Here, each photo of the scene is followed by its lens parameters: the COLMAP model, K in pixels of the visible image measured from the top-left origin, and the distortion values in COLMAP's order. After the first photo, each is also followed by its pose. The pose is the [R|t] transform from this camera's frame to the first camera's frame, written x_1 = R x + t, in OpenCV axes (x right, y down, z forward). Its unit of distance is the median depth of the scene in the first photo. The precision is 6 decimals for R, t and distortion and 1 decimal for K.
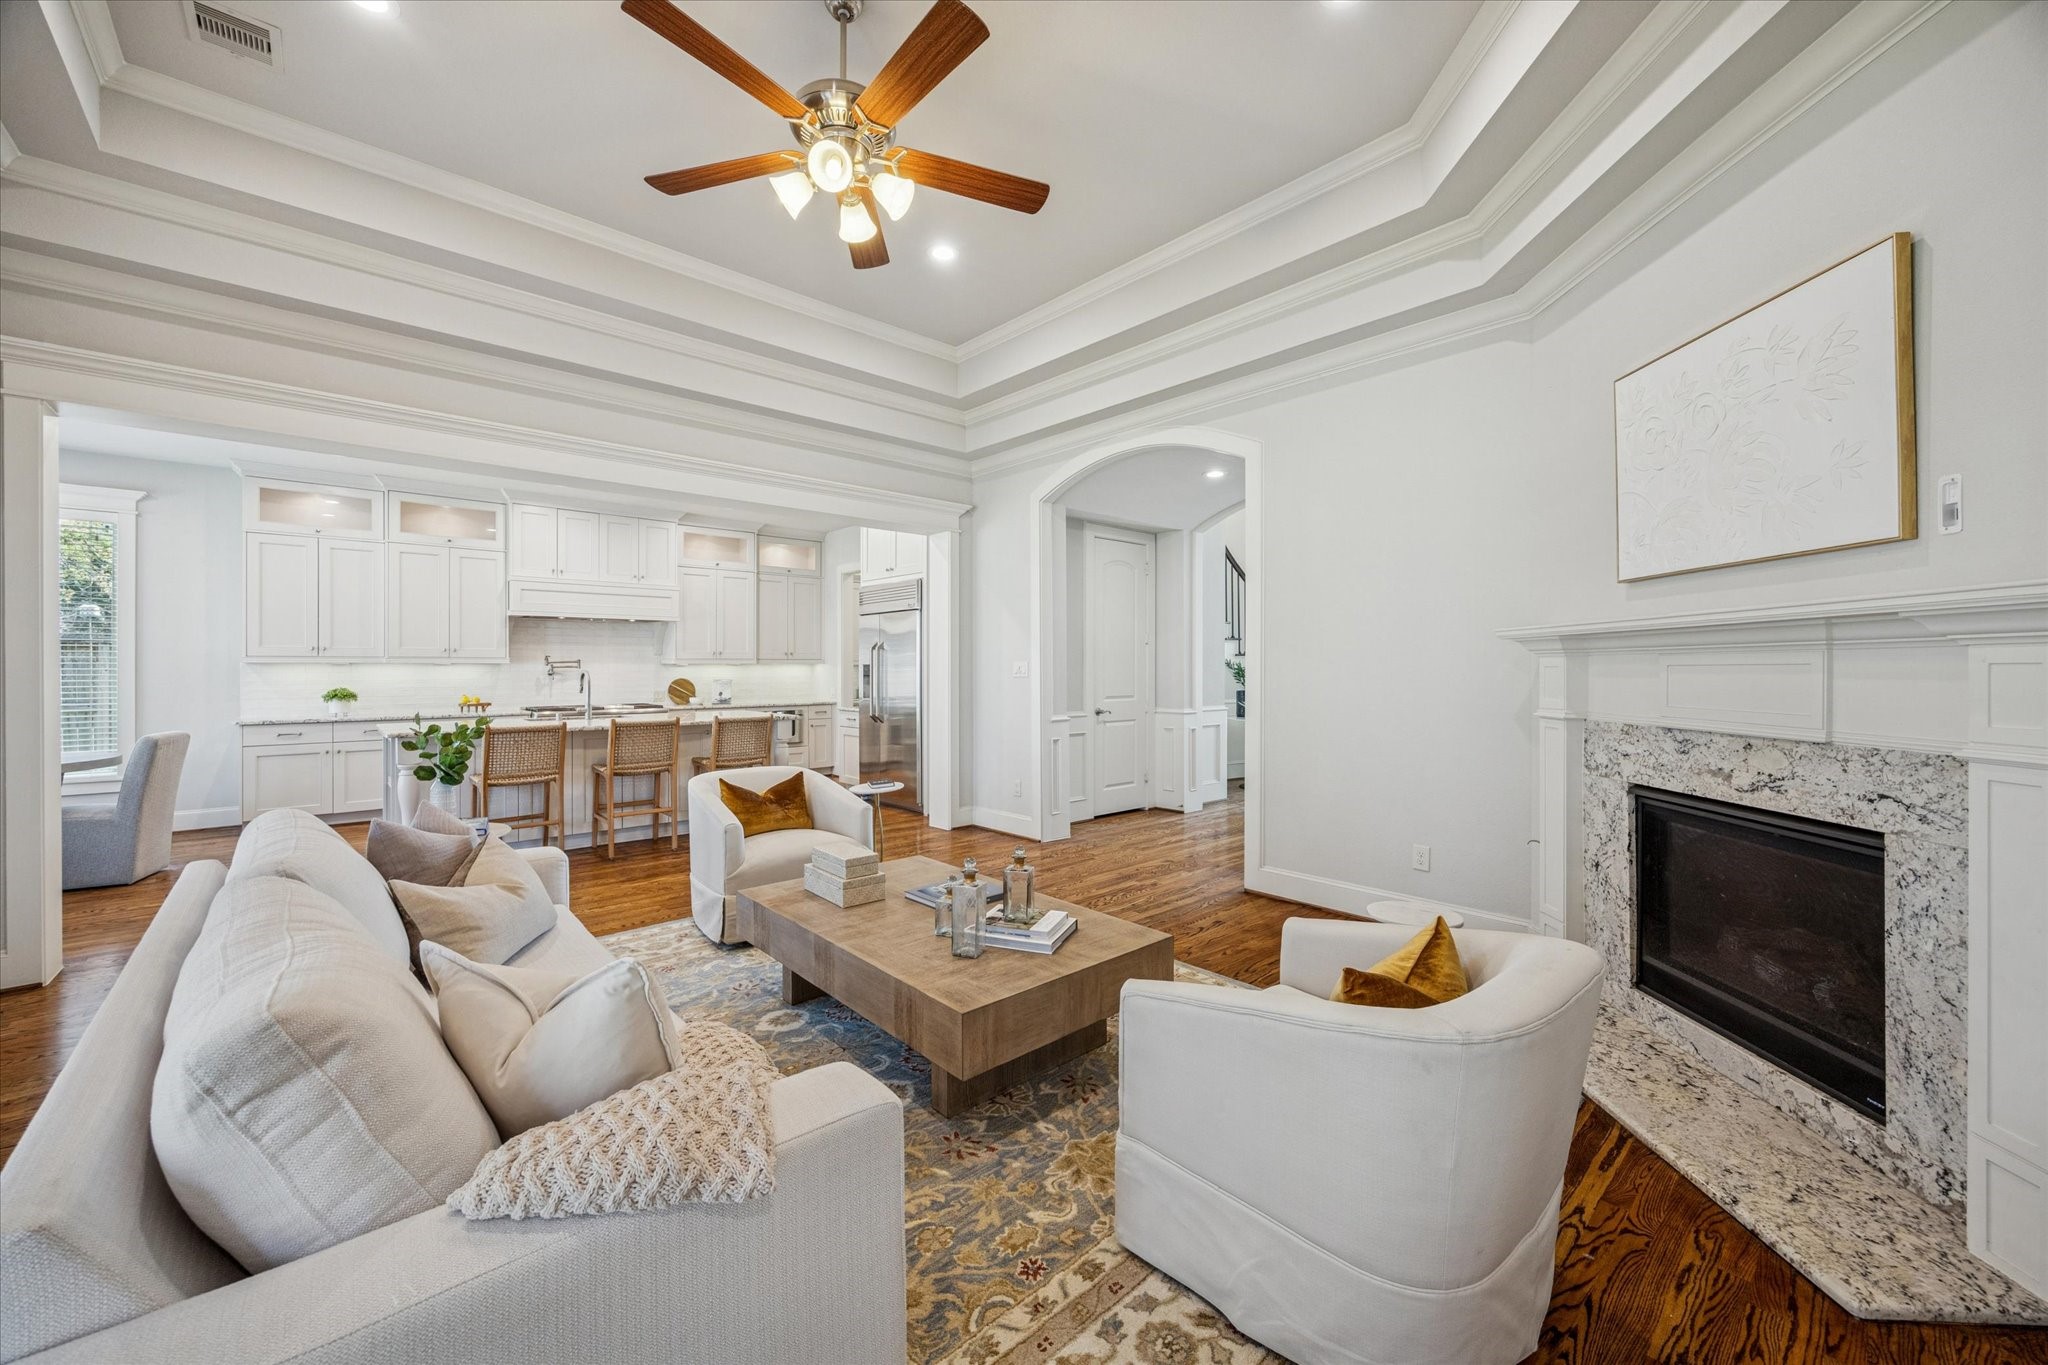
lens RADIAL K [[787.3, 0, 1023.8], [0, 787.3, 671.7], [0, 0, 1]] dist [-0.006251, 0.000055]
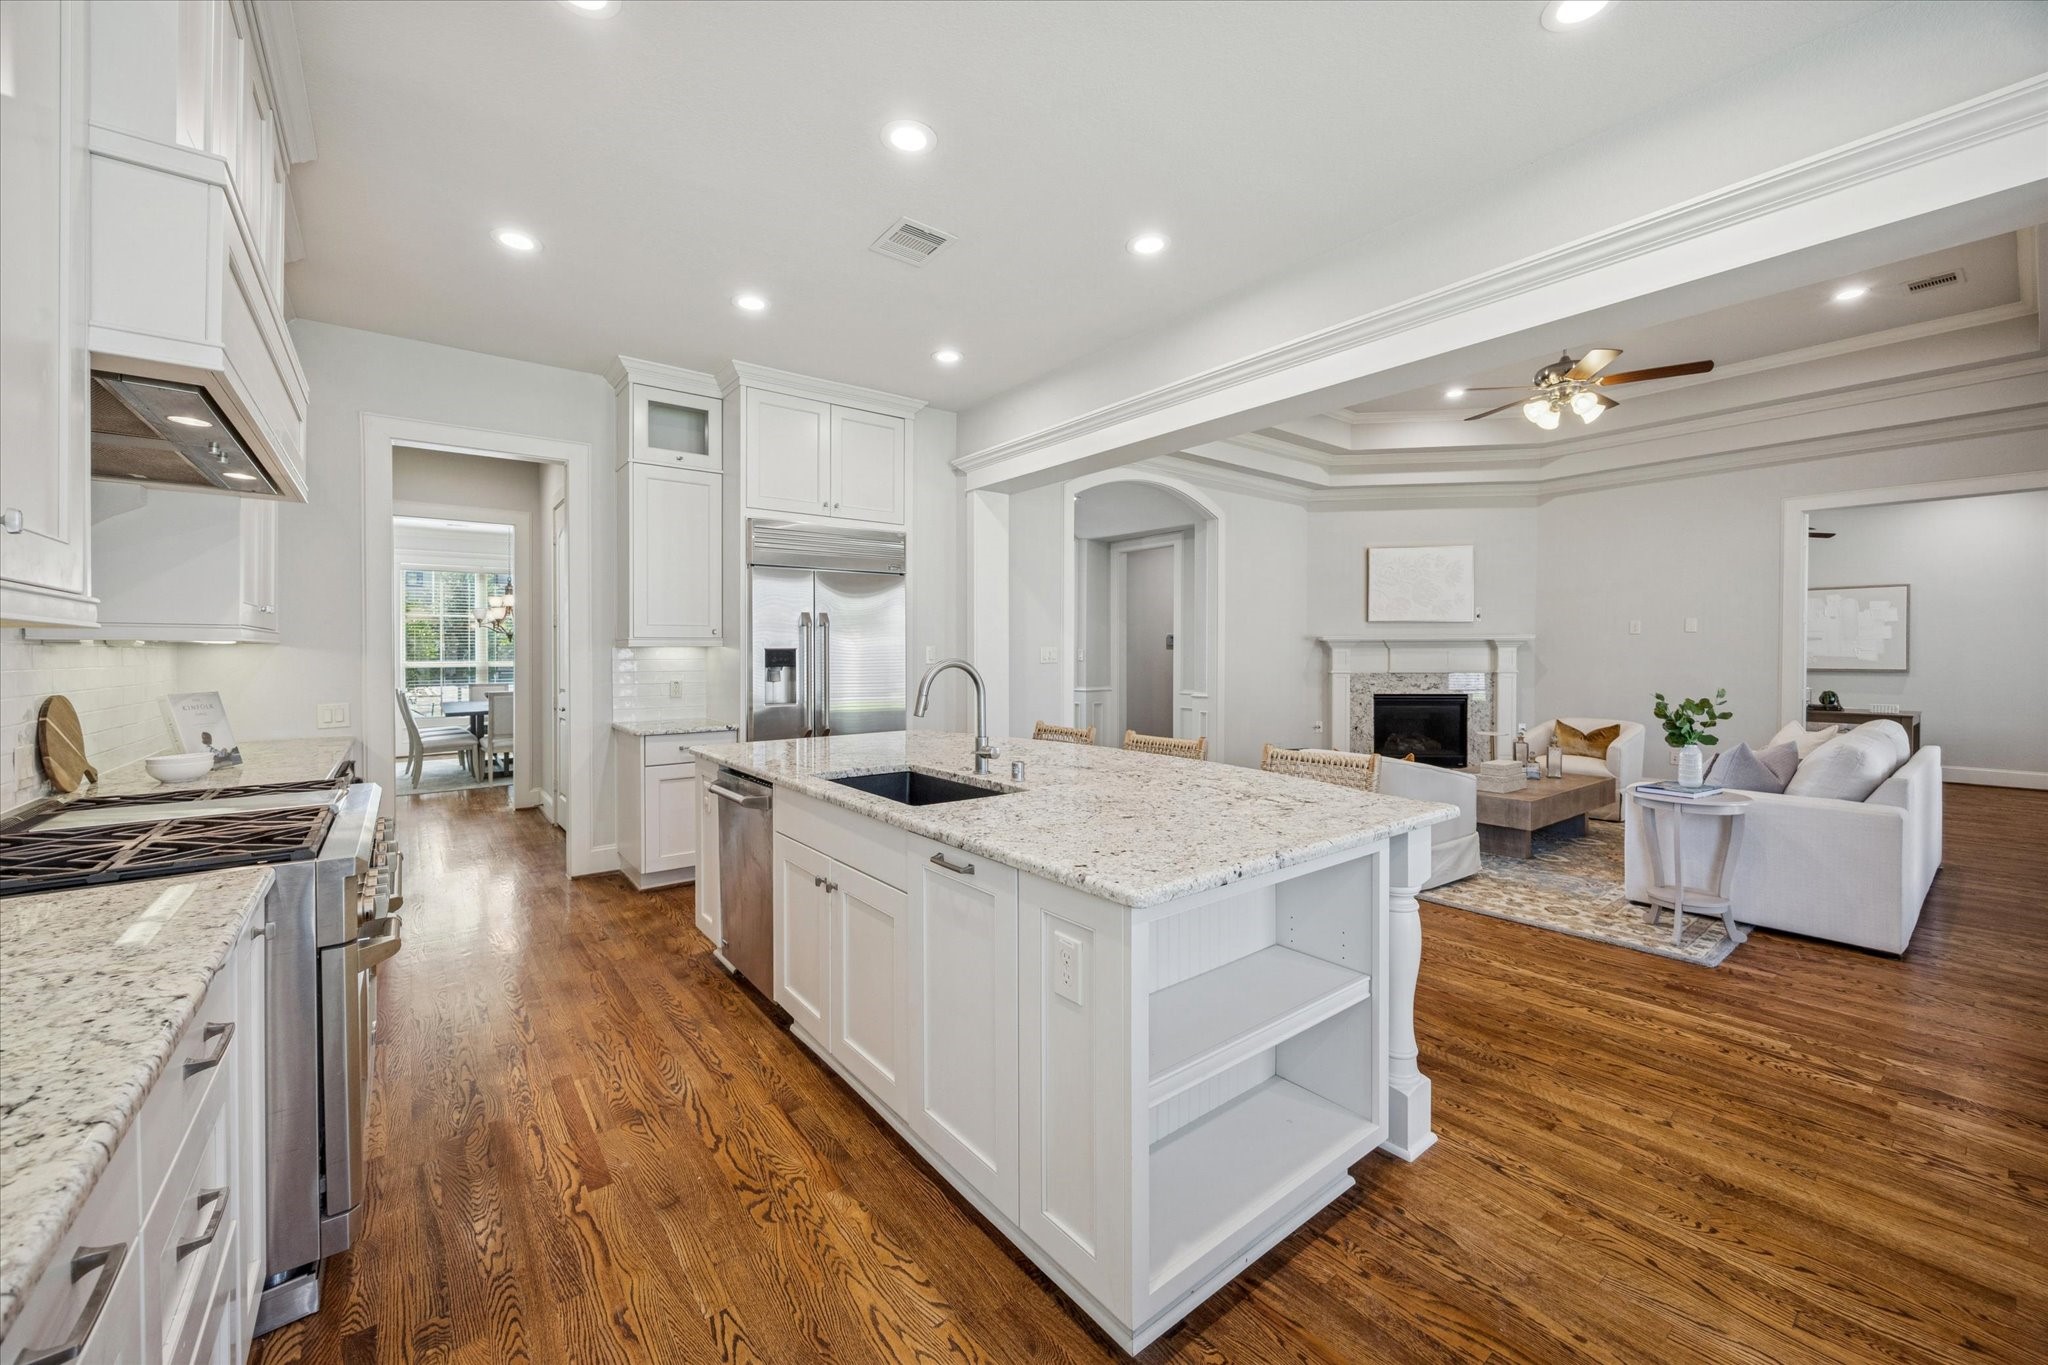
lens RADIAL K [[787.3, 0, 1016.8], [0, 787.3, 664.6], [0, 0, 1]] dist [-0.006251, 0.000055]
pose [[0.077294, -0.007990, 0.996976, -2.469807], [0.006304, 0.999952, 0.007525, 0.008702], [-0.996988, 0.005704, 0.077341, 2.394444]]
